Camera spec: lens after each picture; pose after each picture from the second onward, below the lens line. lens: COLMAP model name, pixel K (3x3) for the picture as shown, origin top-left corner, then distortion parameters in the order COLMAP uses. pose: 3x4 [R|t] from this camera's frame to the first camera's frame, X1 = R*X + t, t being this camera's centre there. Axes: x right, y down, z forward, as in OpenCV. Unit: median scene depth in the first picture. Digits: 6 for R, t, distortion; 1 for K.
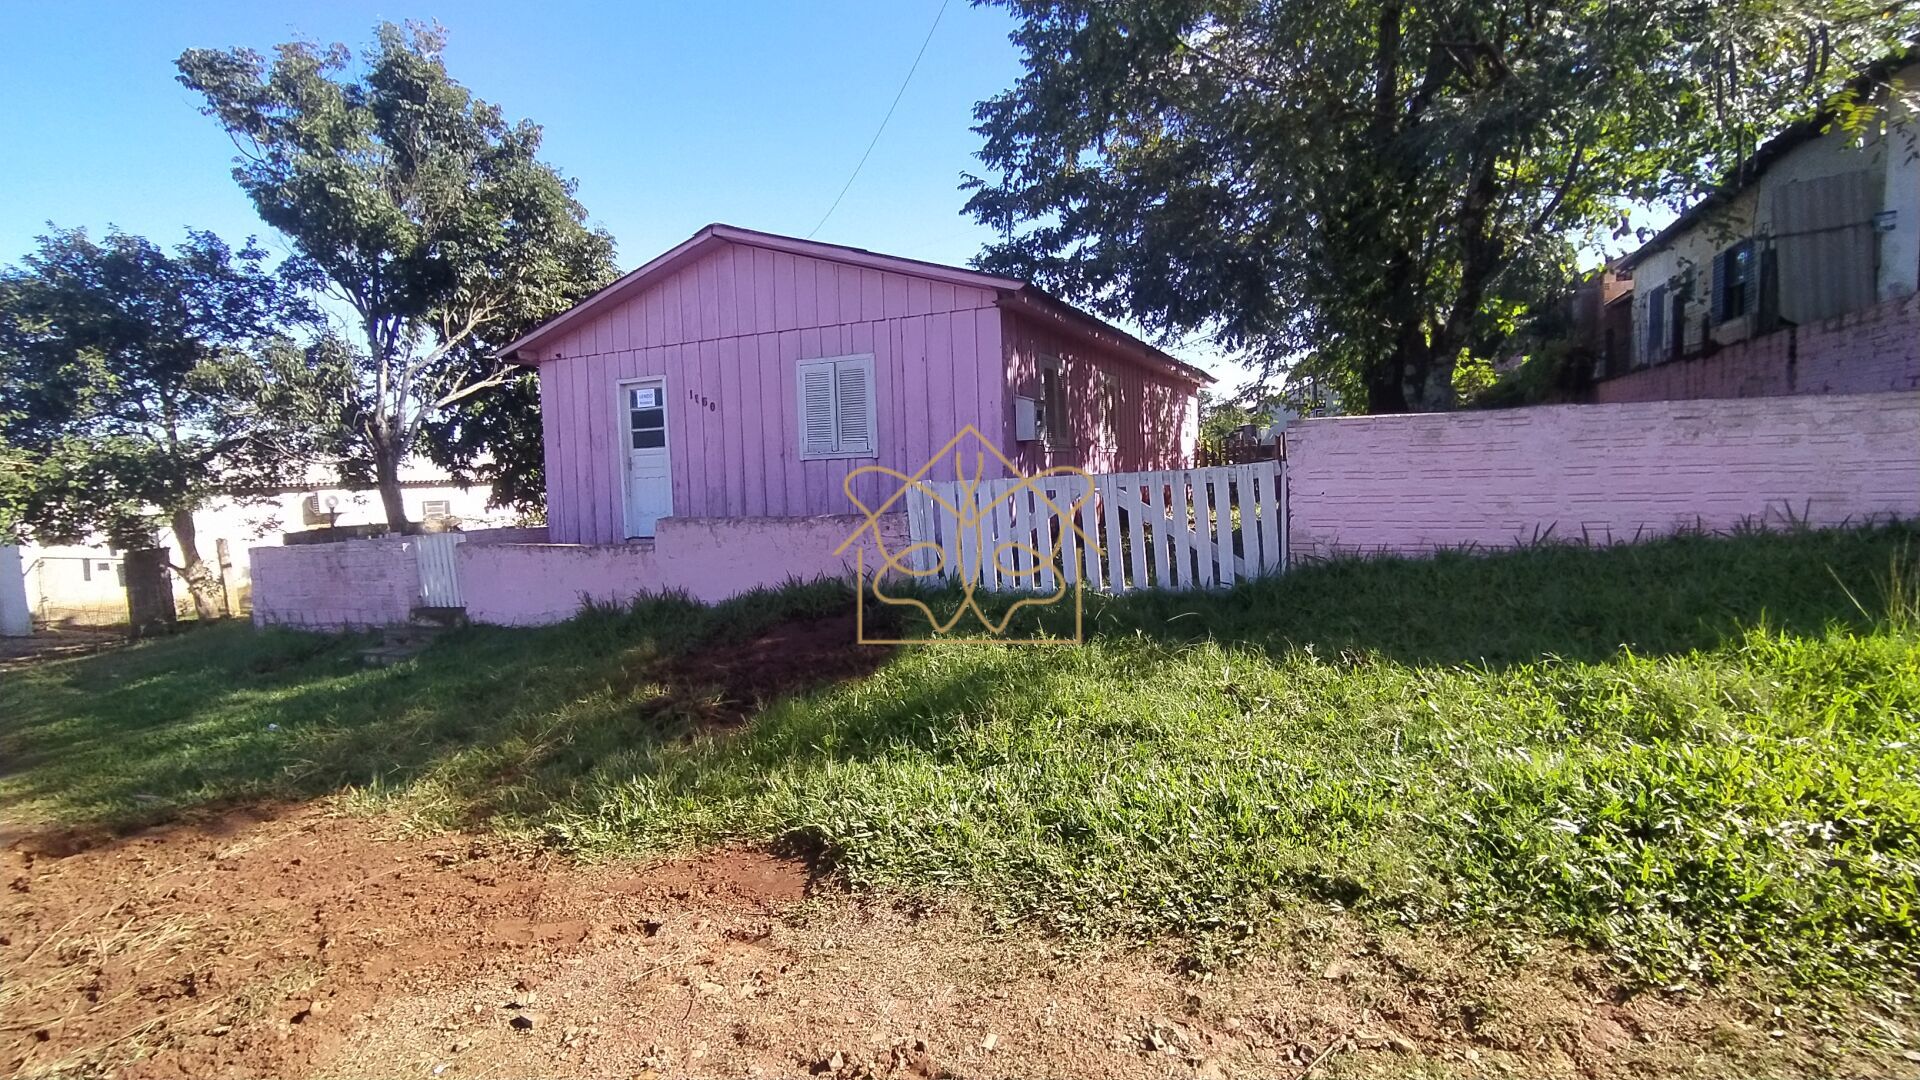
lens RADIAL K [[774.5, 0, 960.4], [0, 774.5, 528.8], [0, 0, 1]] dist [0.000951, 0.000080]
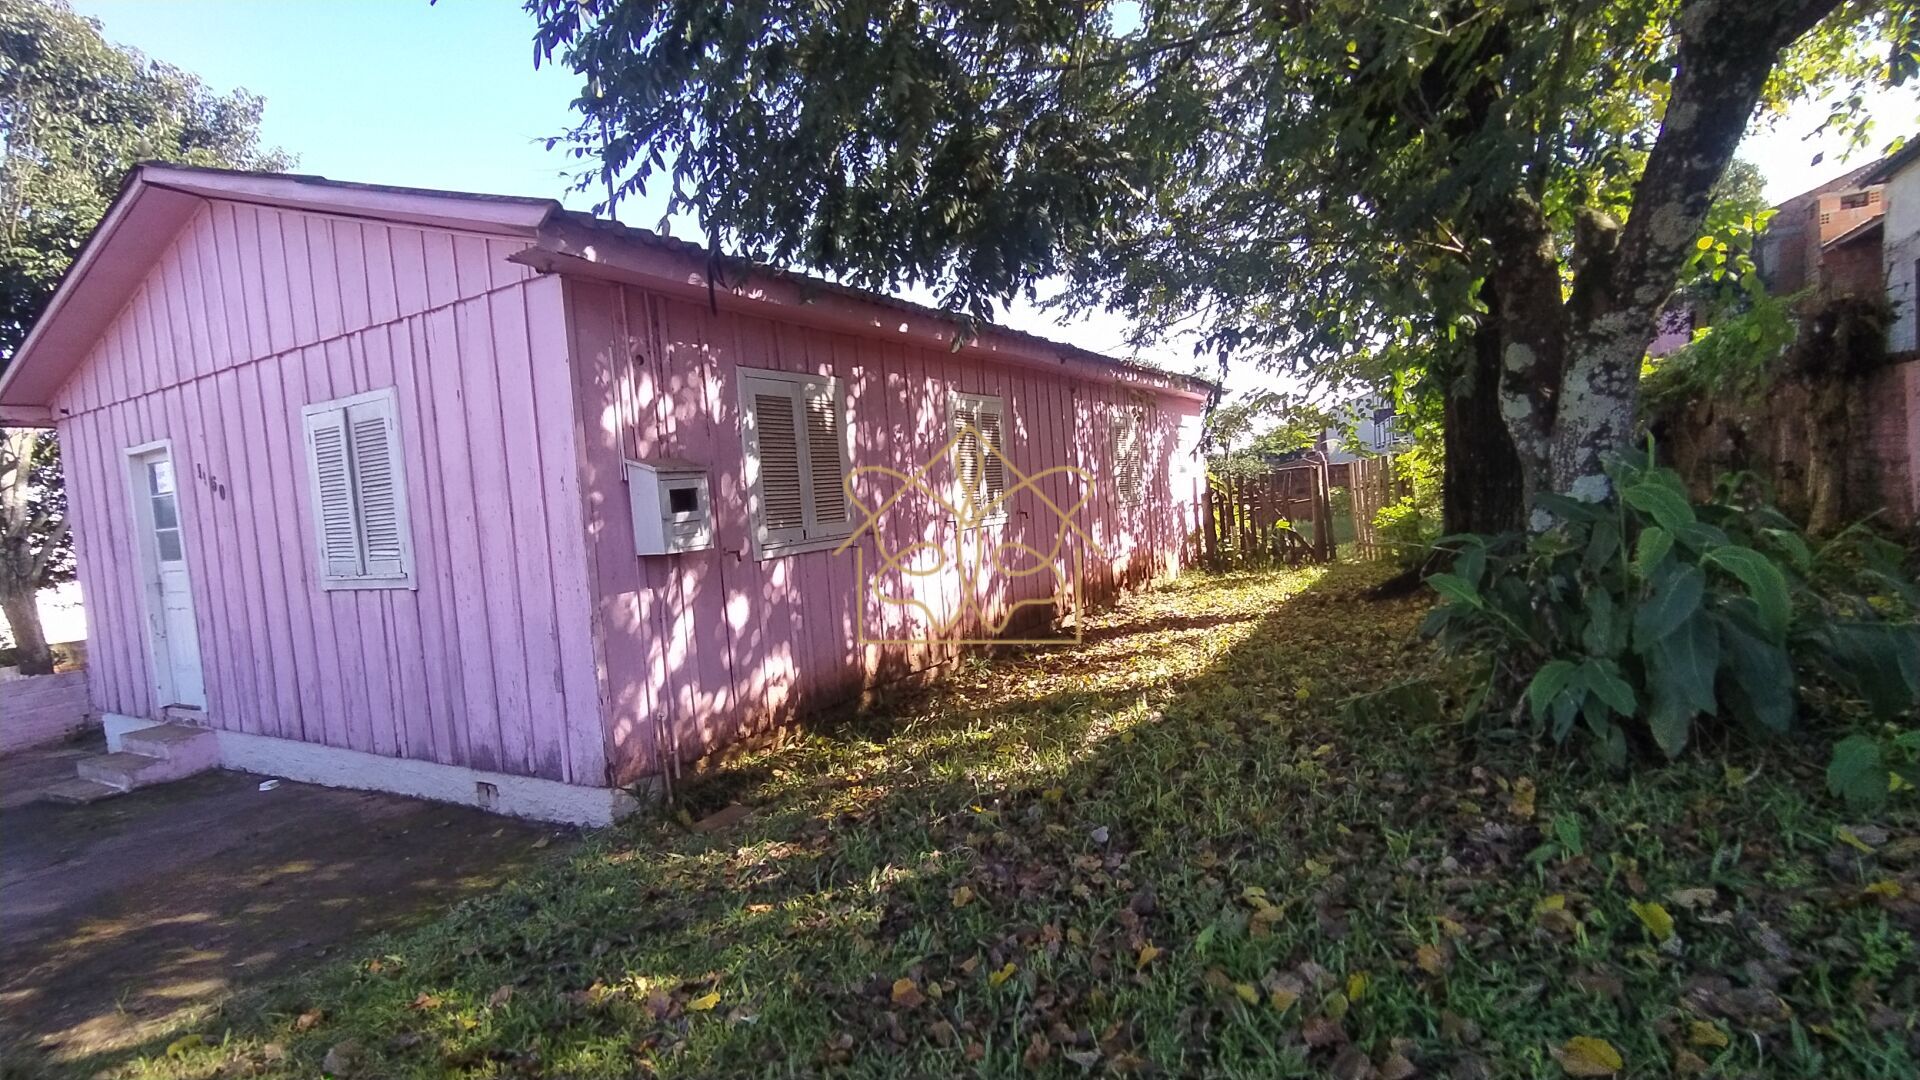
lens RADIAL K [[774.5, 0, 960.5], [0, 774.5, 550.1], [0, 0, 1]] dist [0.000951, 0.000080]
pose [[0.994219, -0.033139, -0.102133, 0.242478], [0.033435, 0.999440, 0.001184, -0.084732], [0.102036, -0.004592, 0.994770, 0.418585]]
